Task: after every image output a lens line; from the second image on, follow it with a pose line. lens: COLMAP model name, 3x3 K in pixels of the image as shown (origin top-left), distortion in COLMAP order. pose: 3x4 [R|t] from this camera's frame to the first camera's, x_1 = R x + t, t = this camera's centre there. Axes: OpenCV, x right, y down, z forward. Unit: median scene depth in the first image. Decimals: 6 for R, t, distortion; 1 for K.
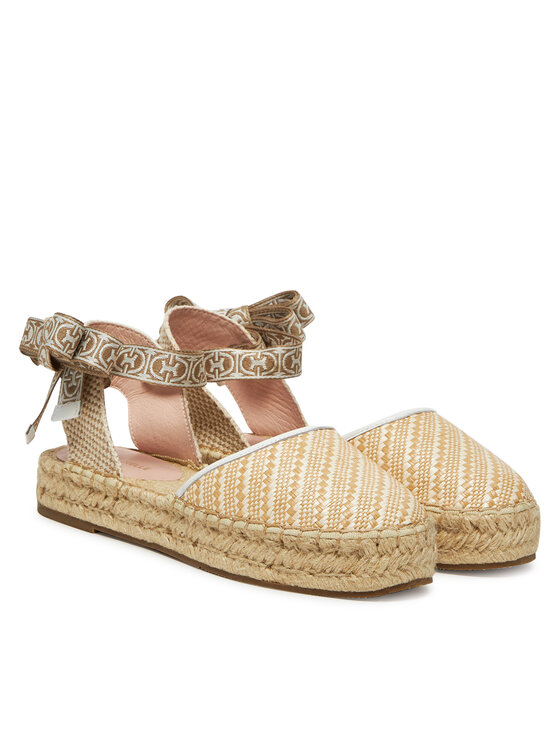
lens RADIAL K [[1529.9, 0, 280.0], [0, 1529.9, 373.0], [0, 0, 1]] dist [-0.038045, -0.037882]
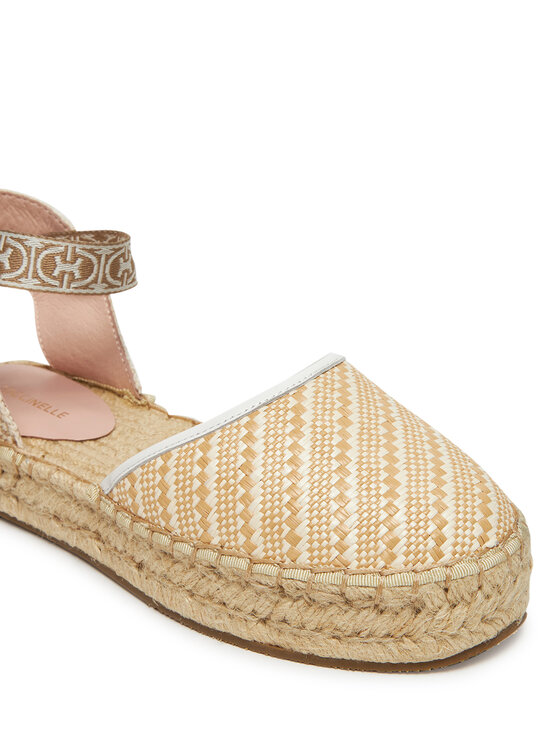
lens RADIAL K [[1049.5, 0, 302.7], [0, 1049.5, 373.5], [0, 0, 1]] dist [0.003267, -0.013064]
pose [[0.994123, -0.095509, 0.050963, -0.003170], [0.081044, 0.968716, 0.234565, -0.063827], [-0.071772, -0.229056, 0.970764, 0.614429]]
